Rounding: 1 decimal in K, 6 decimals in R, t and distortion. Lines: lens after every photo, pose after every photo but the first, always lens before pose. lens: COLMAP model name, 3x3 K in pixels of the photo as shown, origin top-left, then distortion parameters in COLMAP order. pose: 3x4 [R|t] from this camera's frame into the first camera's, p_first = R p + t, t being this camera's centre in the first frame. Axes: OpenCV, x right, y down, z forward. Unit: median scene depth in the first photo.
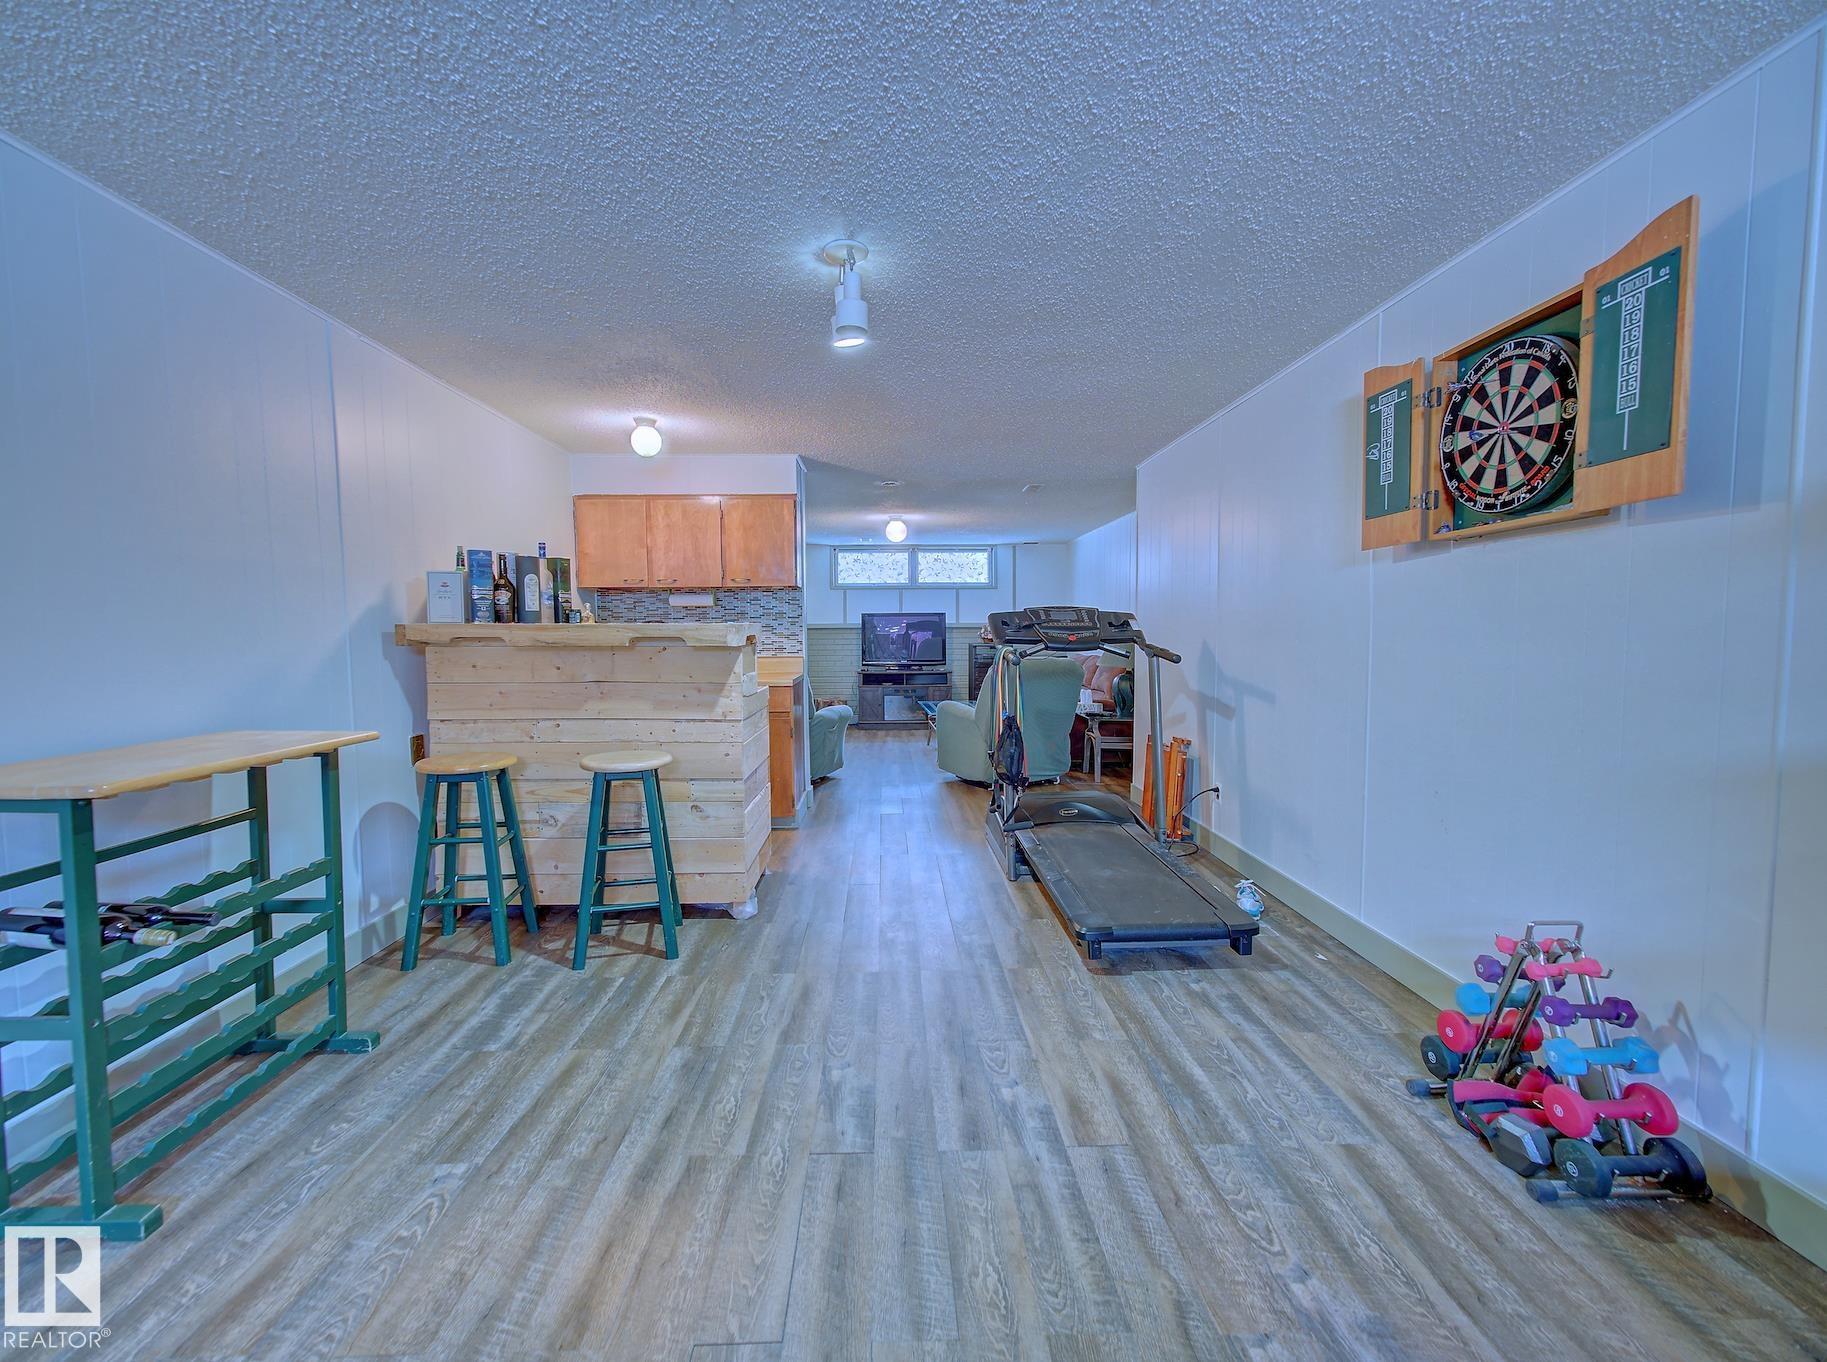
lens RADIAL K [[744.2, 0, 897.9], [0, 744.2, 678.3], [0, 0, 1]] dist [-0.000629, -0.000180]
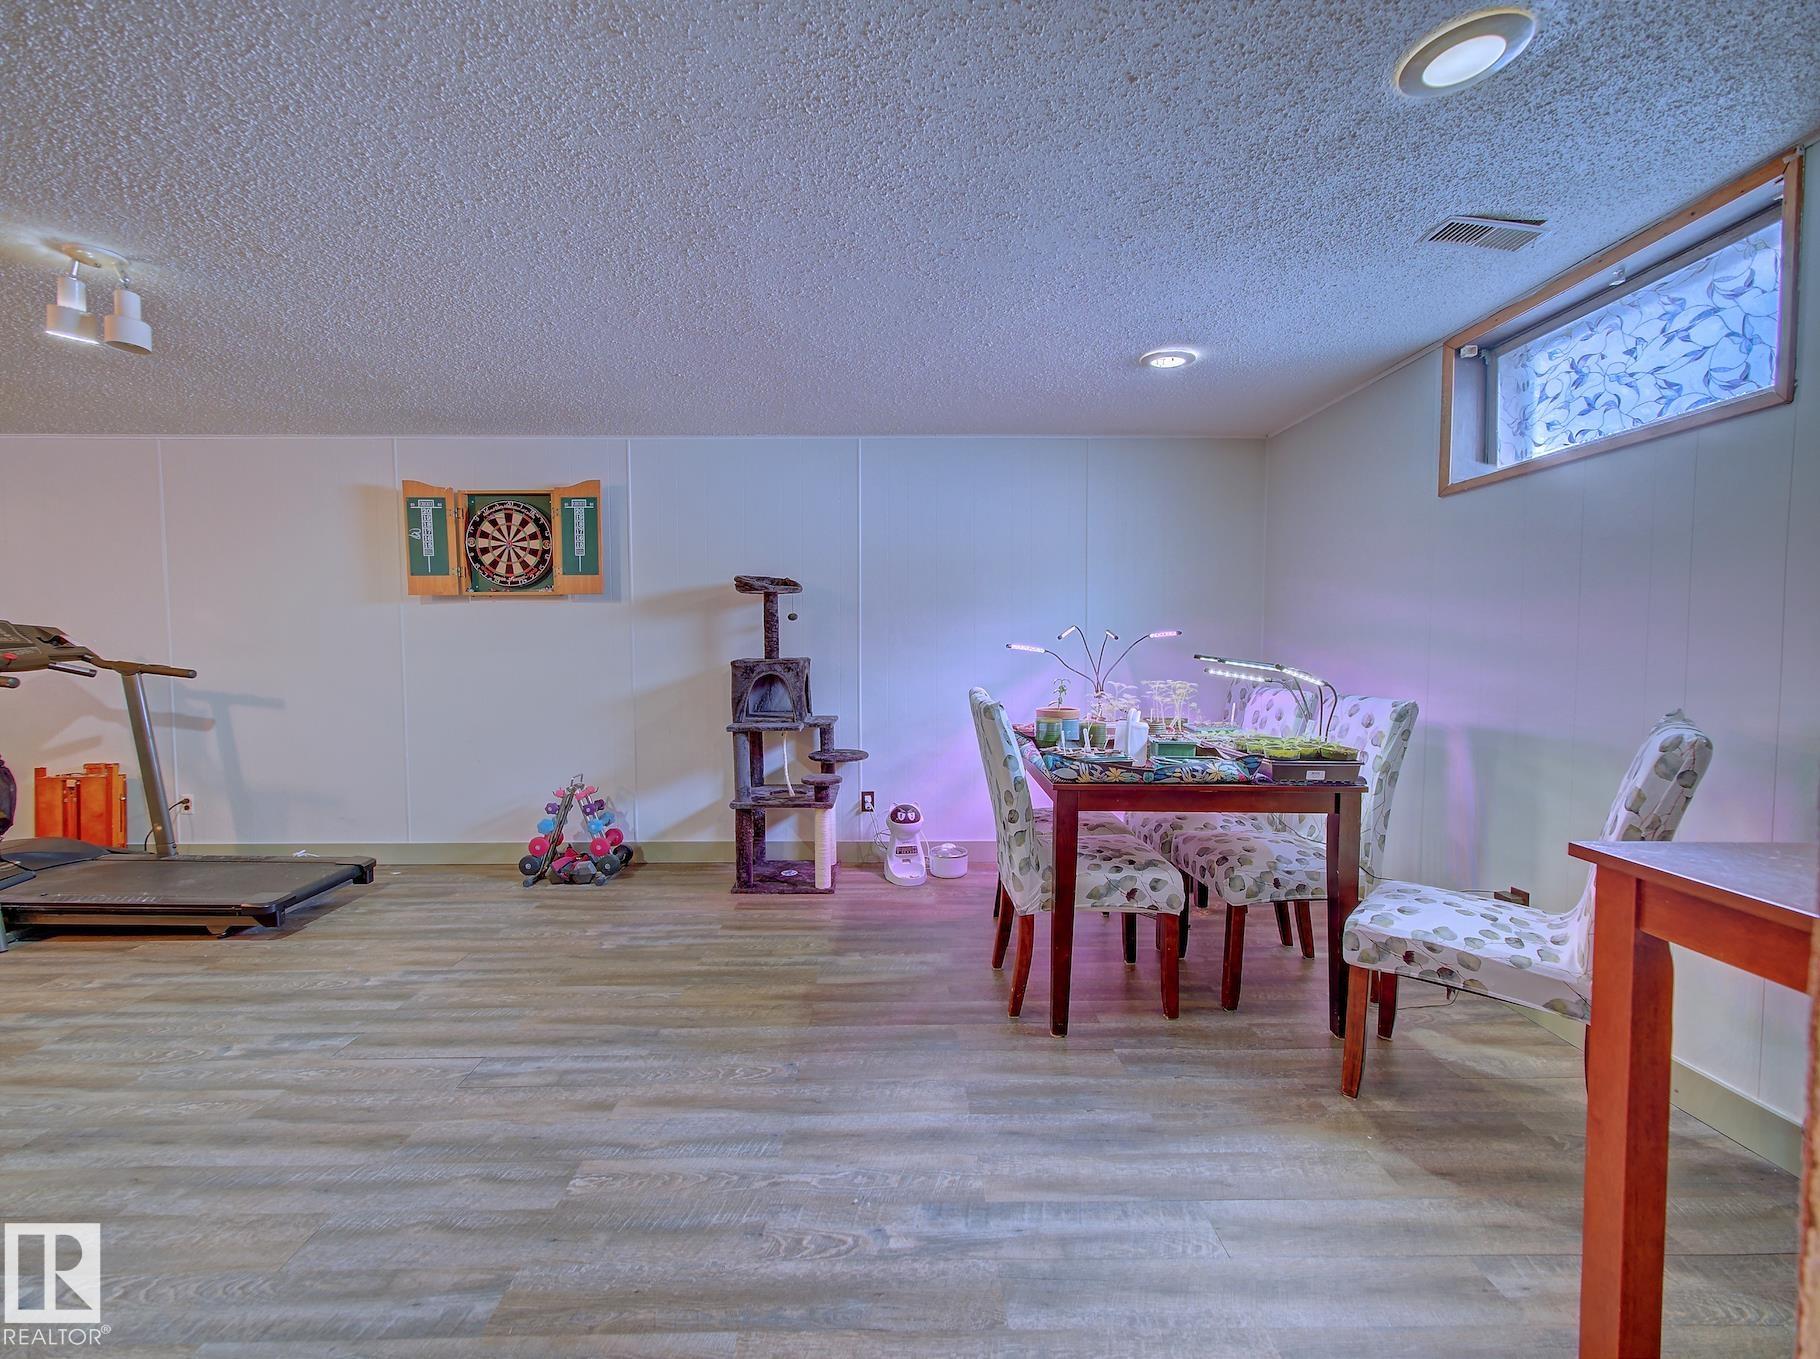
lens RADIAL K [[746.3, 0, 895.0], [0, 746.3, 679.3], [0, 0, 1]] dist [0.001014, 0.000052]
pose [[0.016596, -0.041374, 0.999006, -0.943691], [0.065972, 0.997012, 0.040195, 0.005595], [-0.997683, 0.065239, 0.019276, -0.020632]]
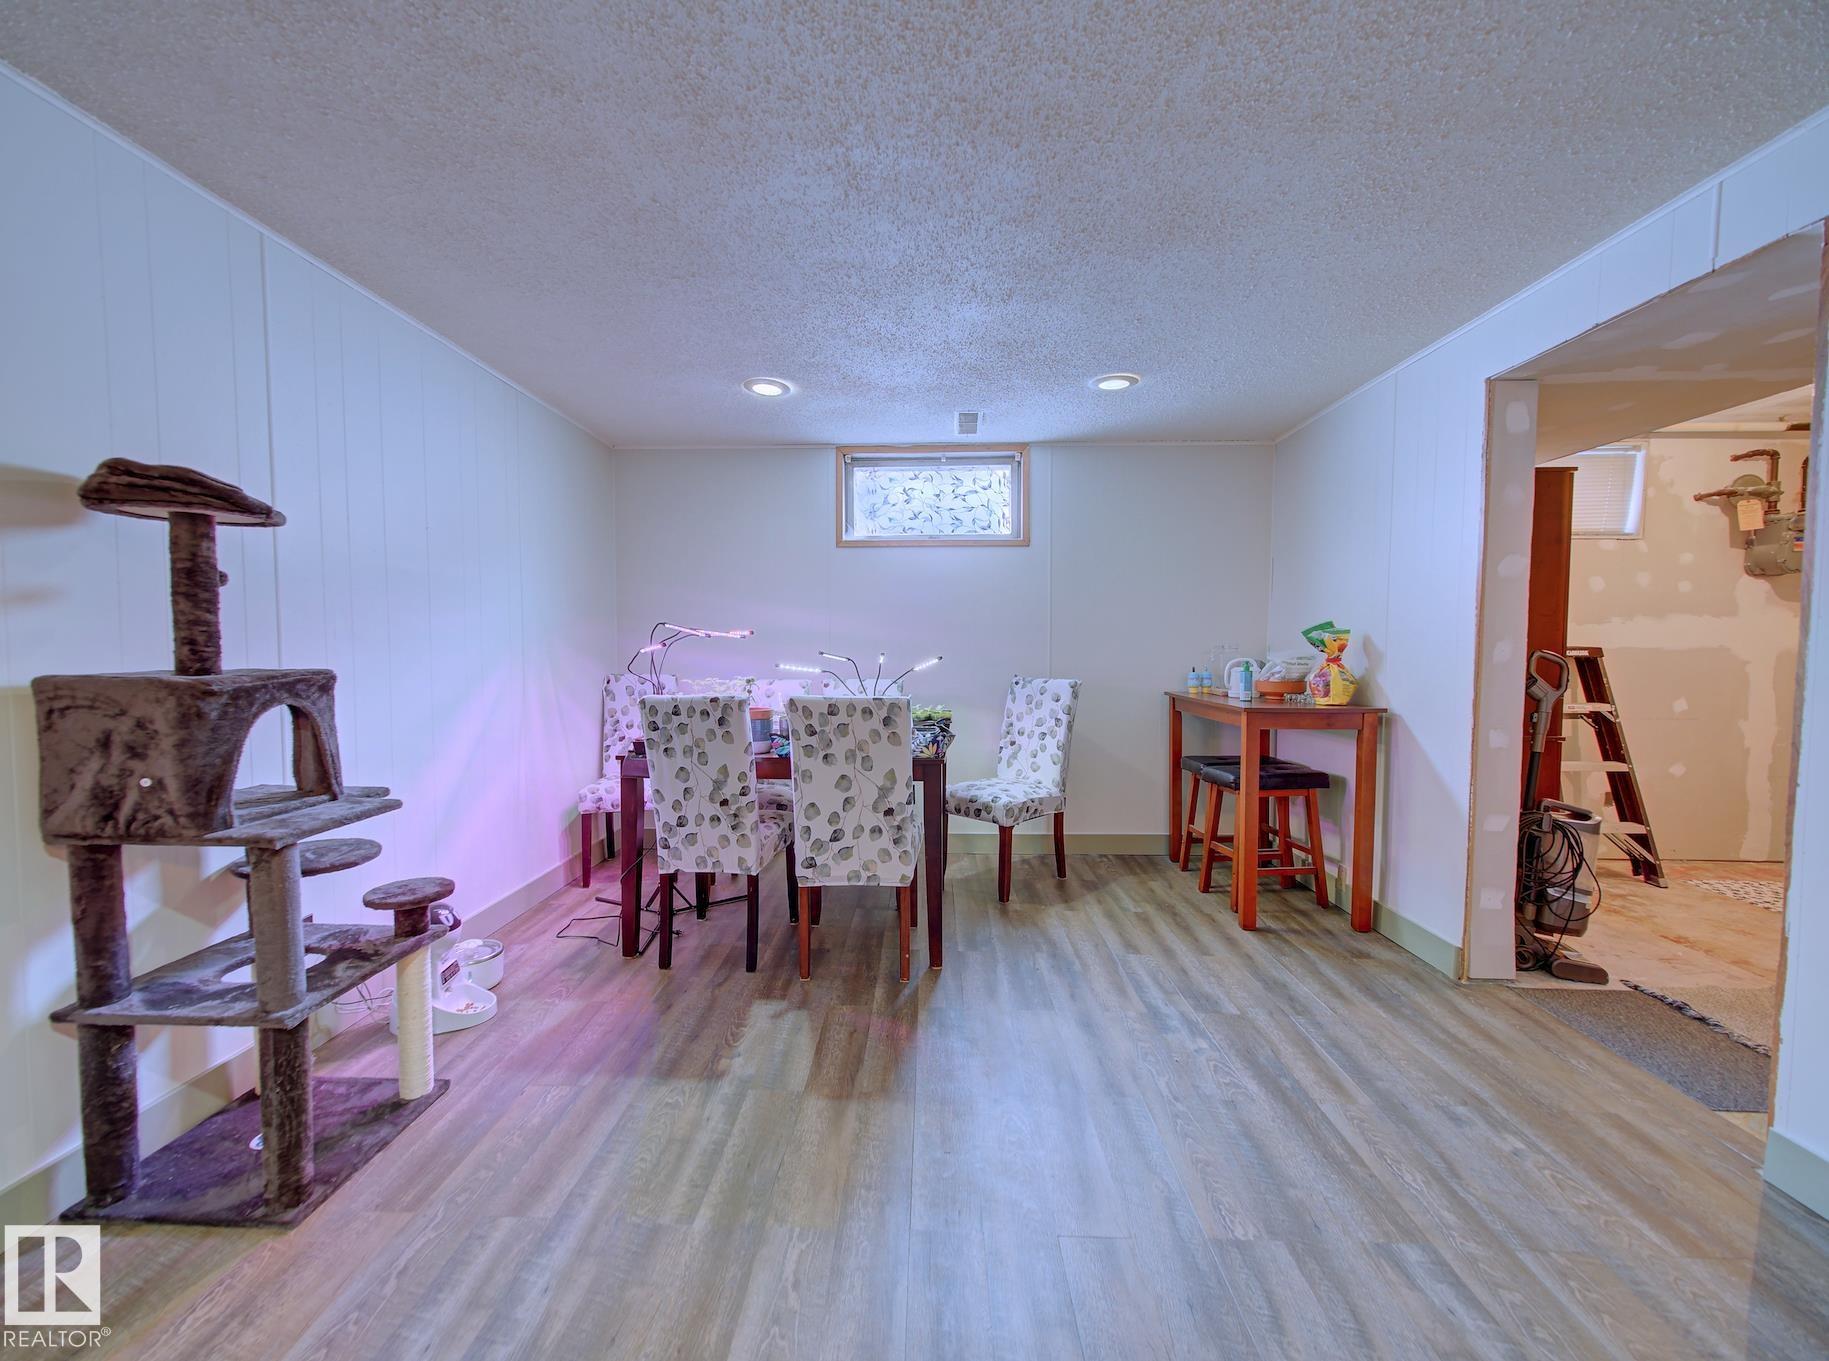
lens RADIAL K [[758.8, 0, 890.9], [0, 758.8, 674.1], [0, 0, 1]] dist [0.000278, 0.000060]
pose [[-0.998122, 0.000299, 0.061260, -0.038596], [0.006576, 0.994734, 0.102278, -0.054417], [-0.060906, 0.102488, -0.992868, 0.903927]]
